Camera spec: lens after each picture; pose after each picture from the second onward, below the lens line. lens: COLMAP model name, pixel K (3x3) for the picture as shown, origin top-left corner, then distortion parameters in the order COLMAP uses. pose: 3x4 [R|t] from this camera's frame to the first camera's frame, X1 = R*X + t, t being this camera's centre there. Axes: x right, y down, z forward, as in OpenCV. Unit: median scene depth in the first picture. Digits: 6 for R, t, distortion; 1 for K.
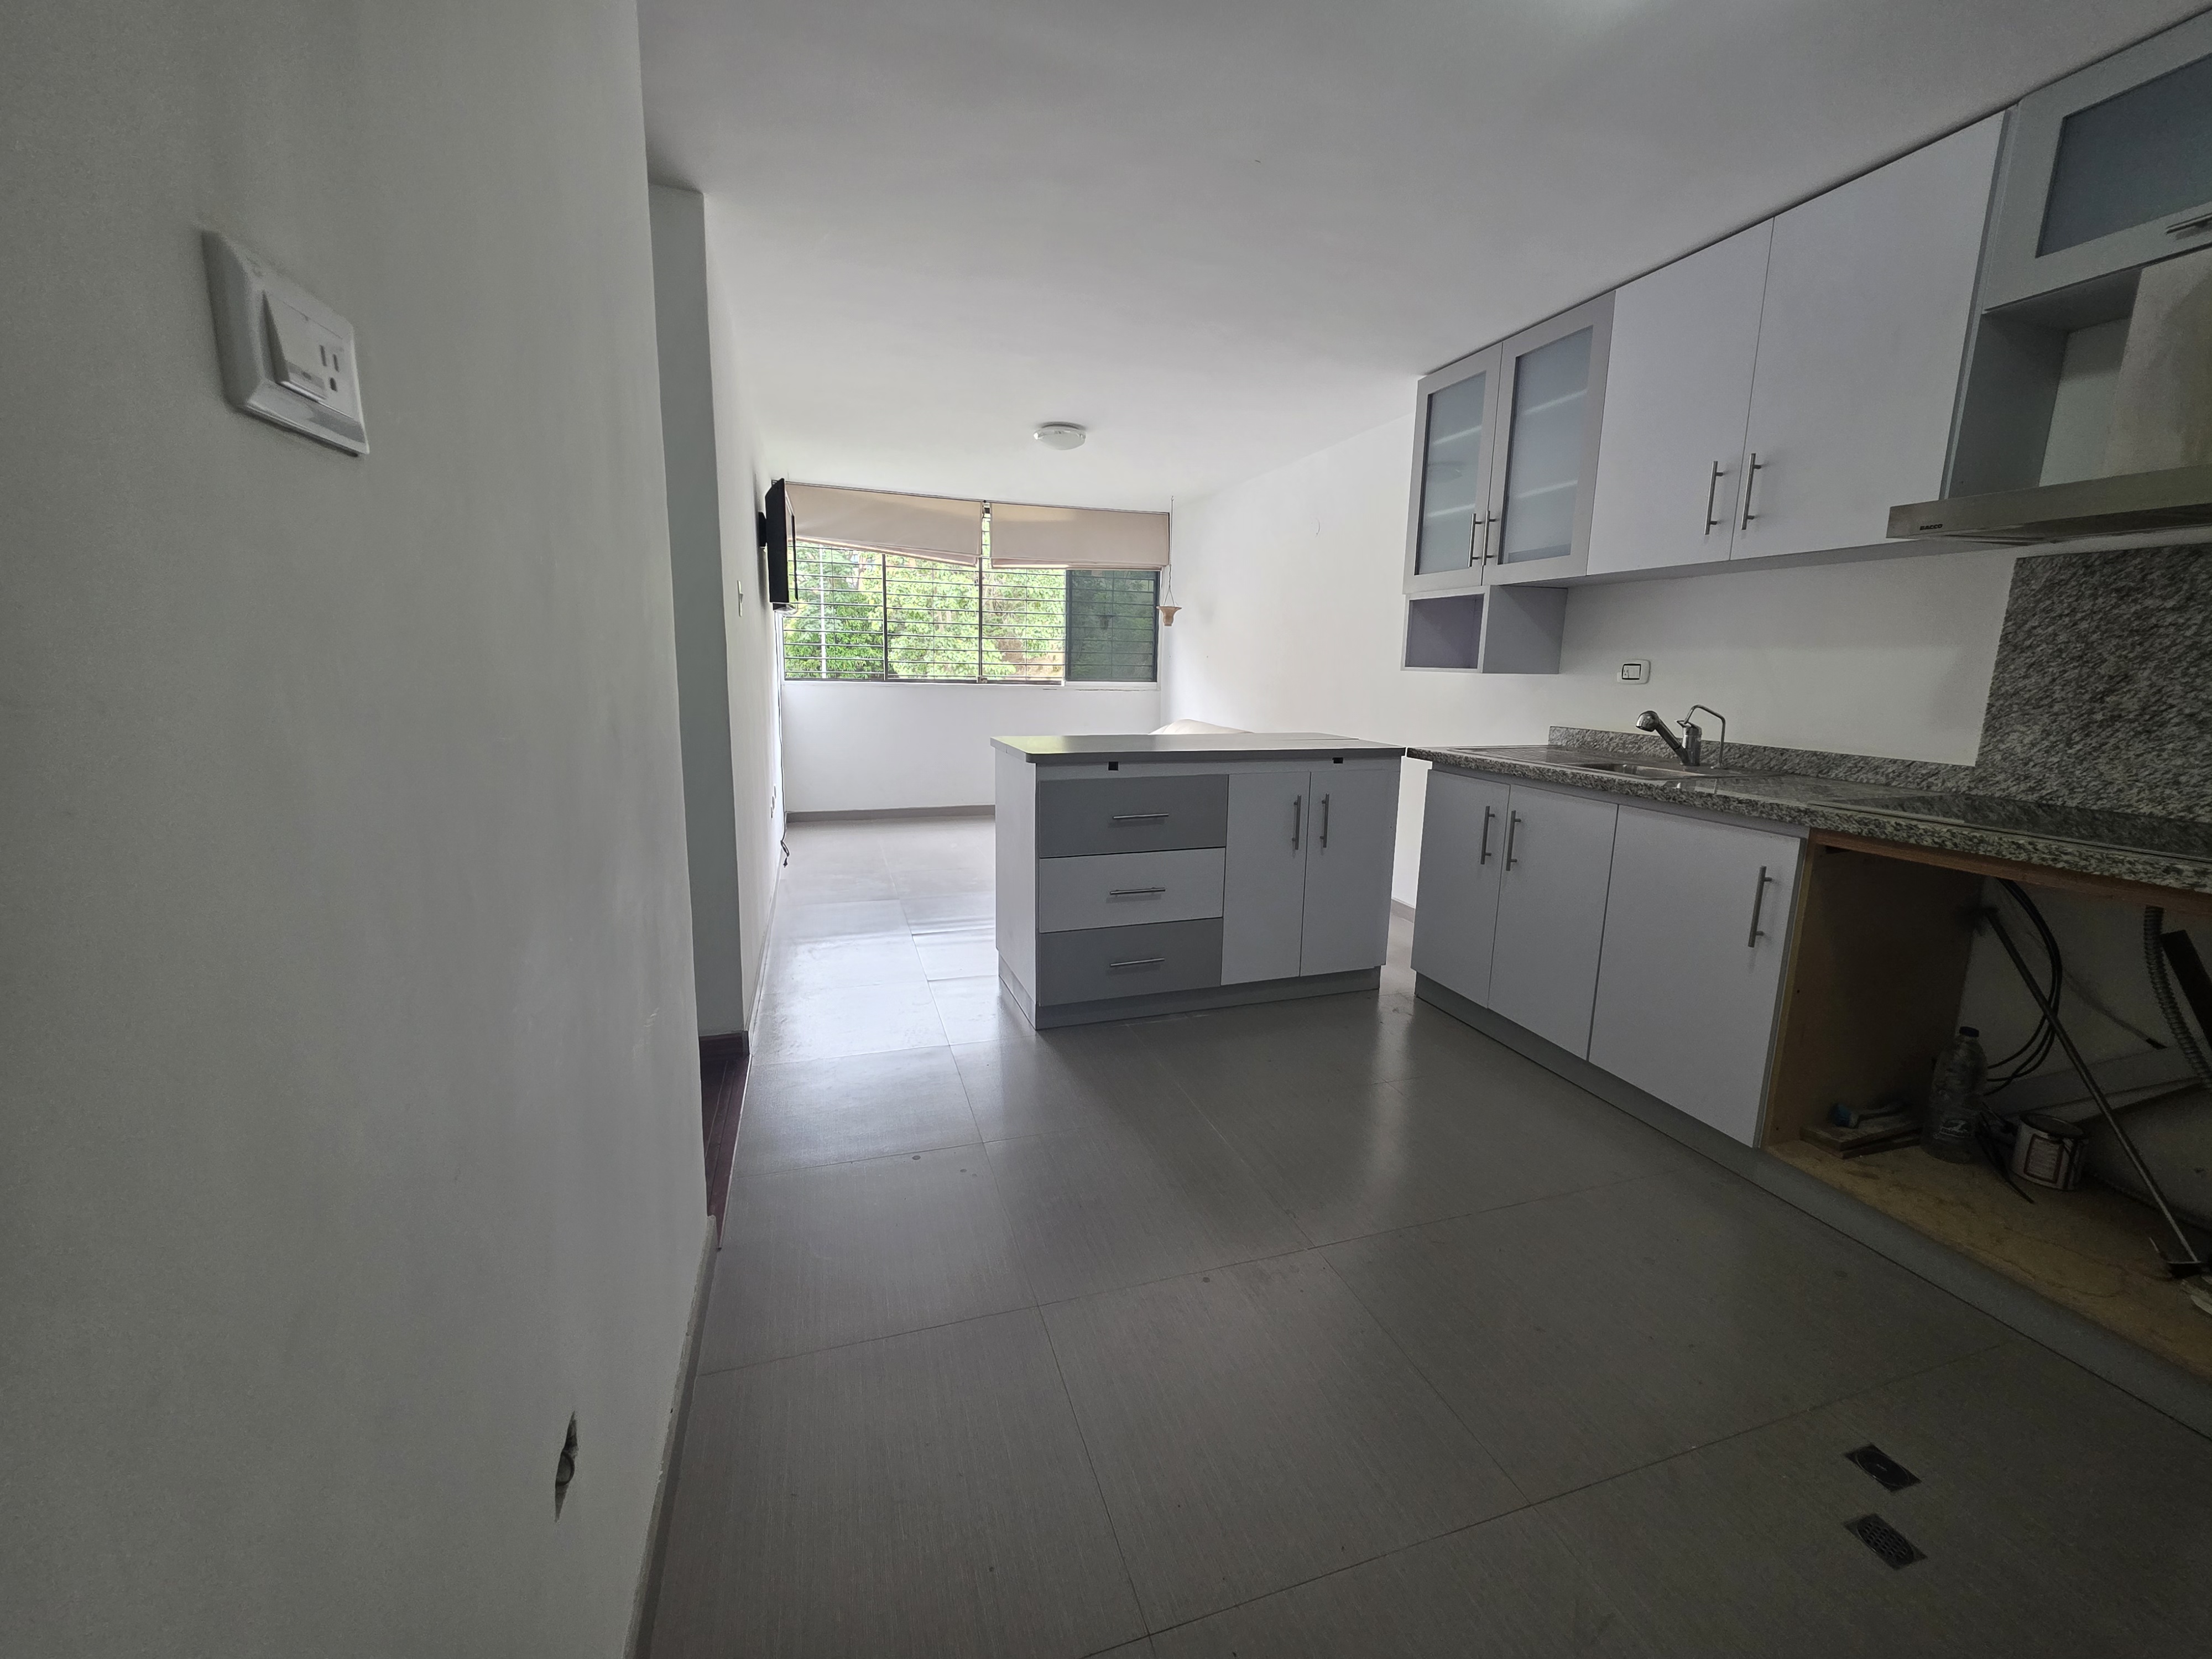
lens RADIAL K [[878.7, 0, 1112.9], [0, 878.7, 815.3], [0, 0, 1]] dist [0.003794, -0.000544]
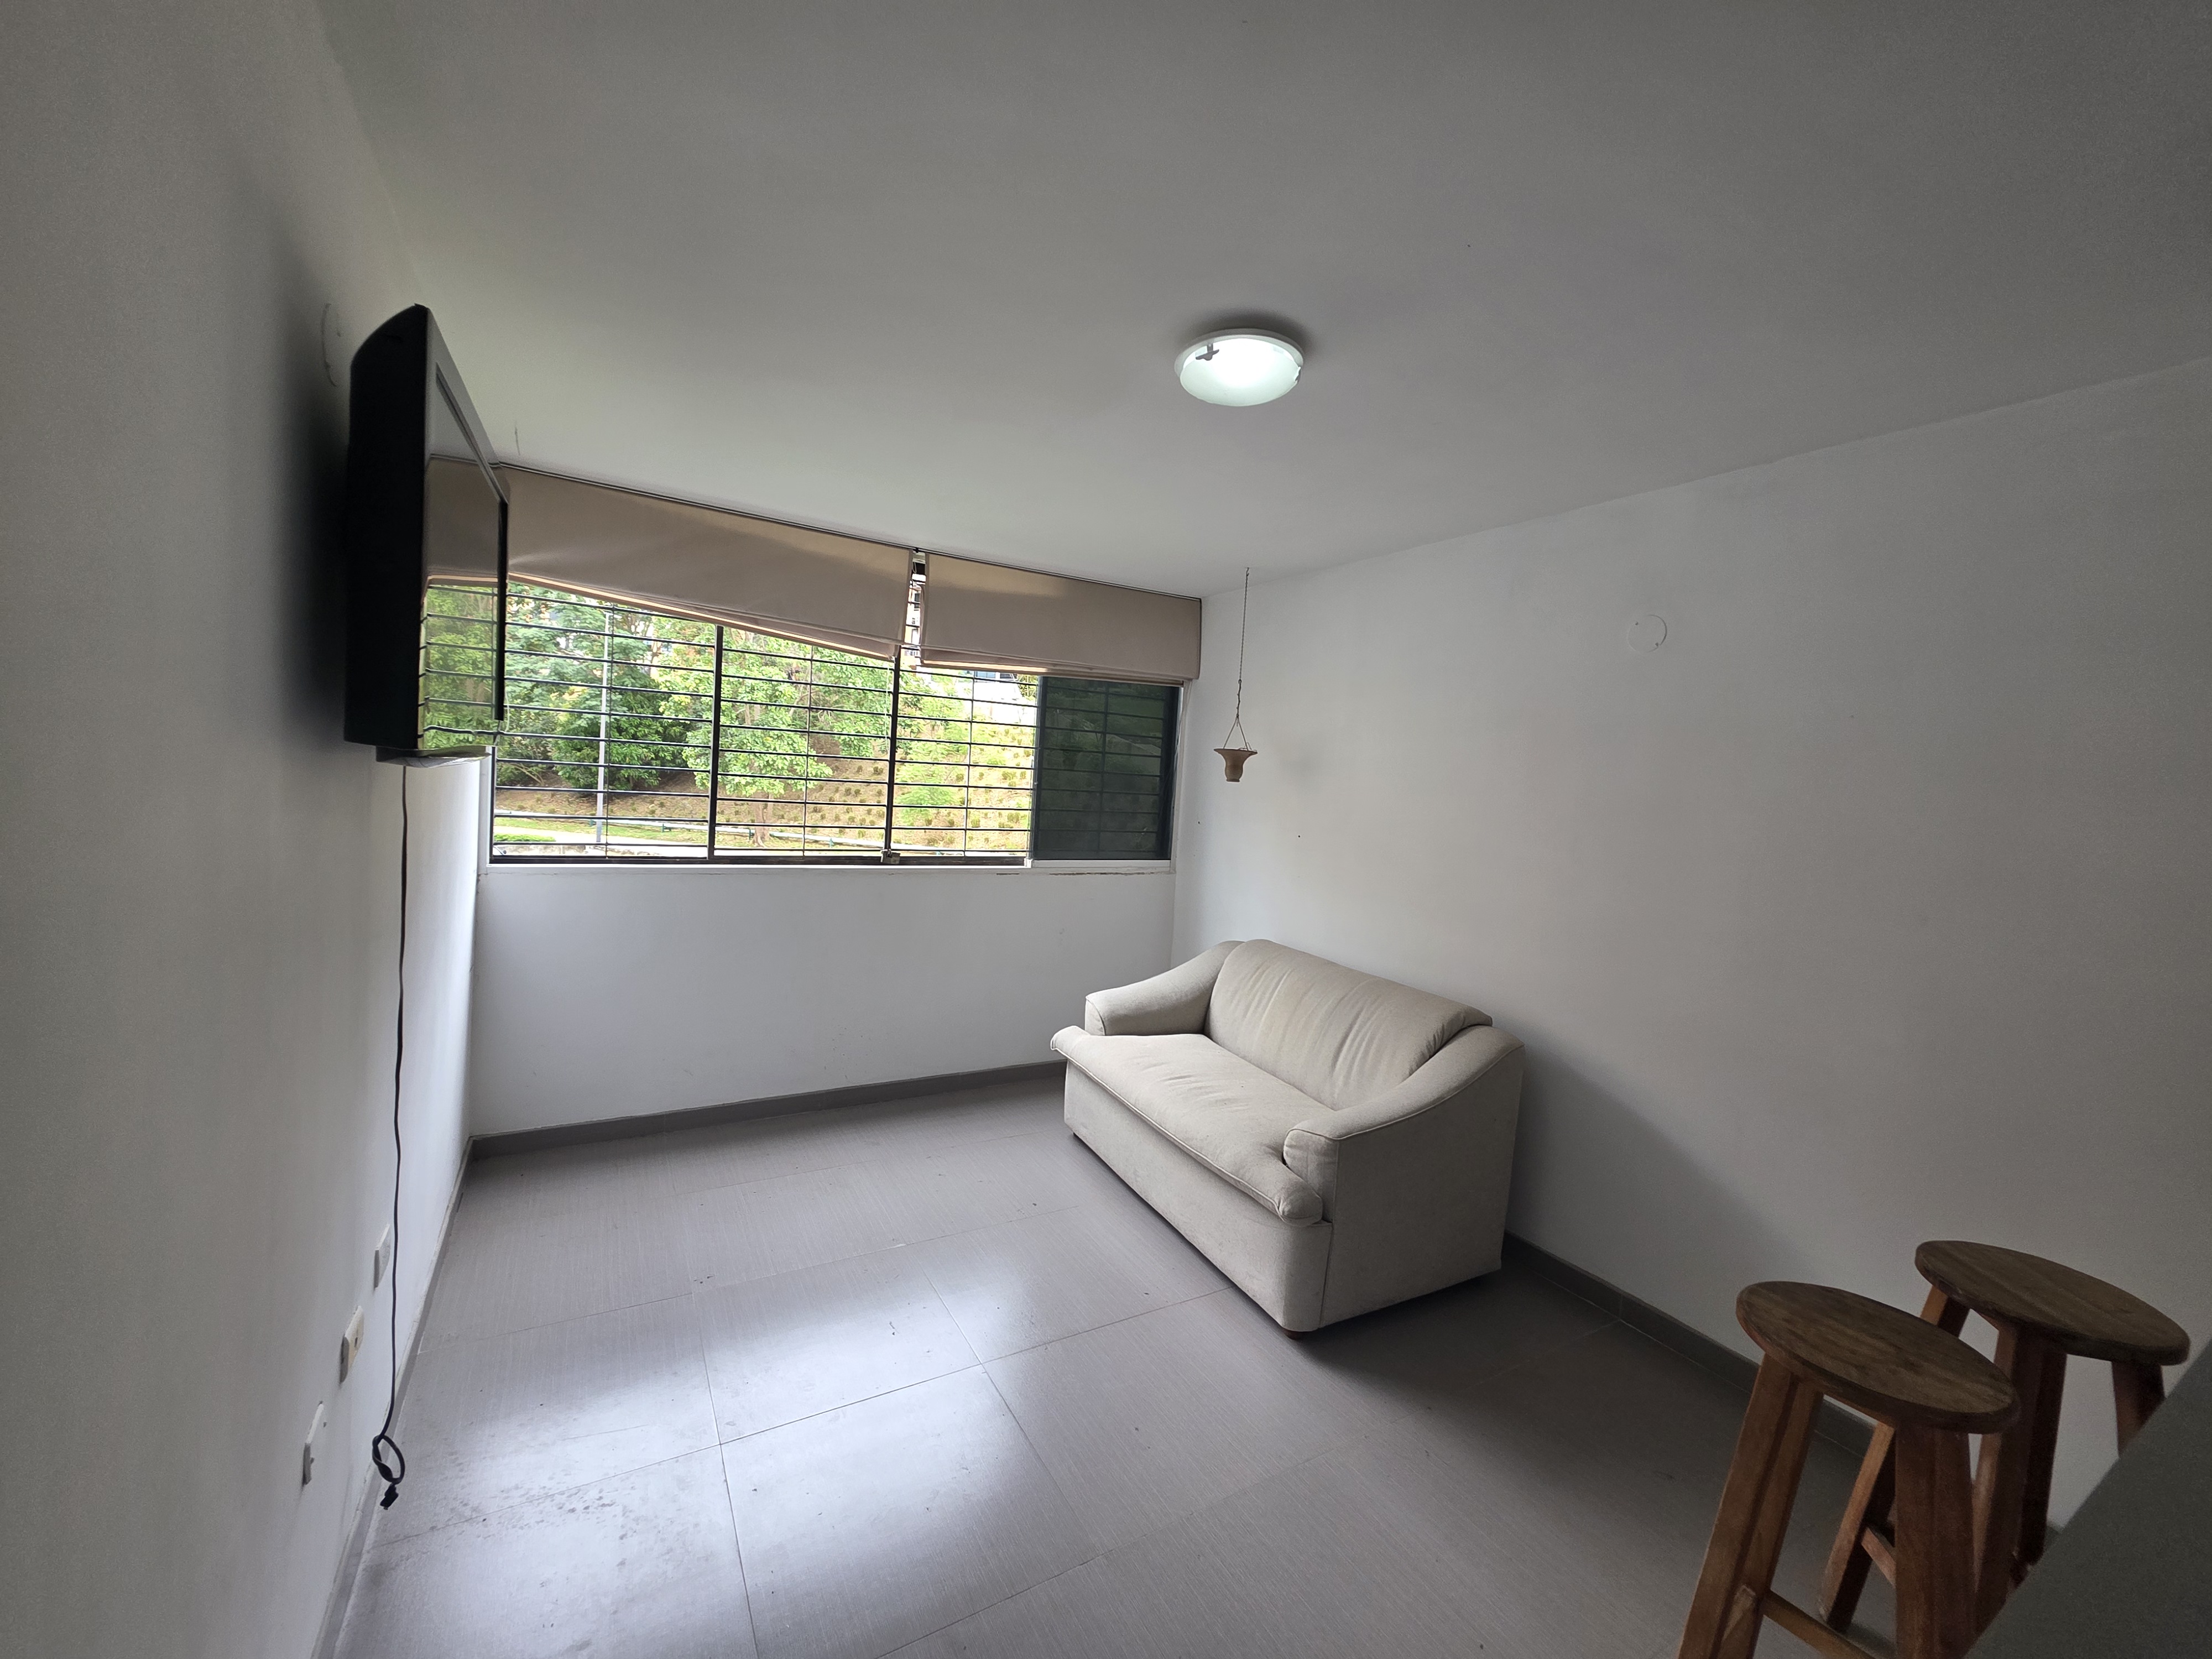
lens RADIAL K [[878.7, 0, 1105.7], [0, 878.7, 817.6], [0, 0, 1]] dist [0.003794, -0.000544]
pose [[0.978322, 0.029568, 0.204969, -0.308759], [-0.006286, 0.993538, -0.113324, -0.276750], [-0.206995, 0.109579, 0.972186, 1.000679]]
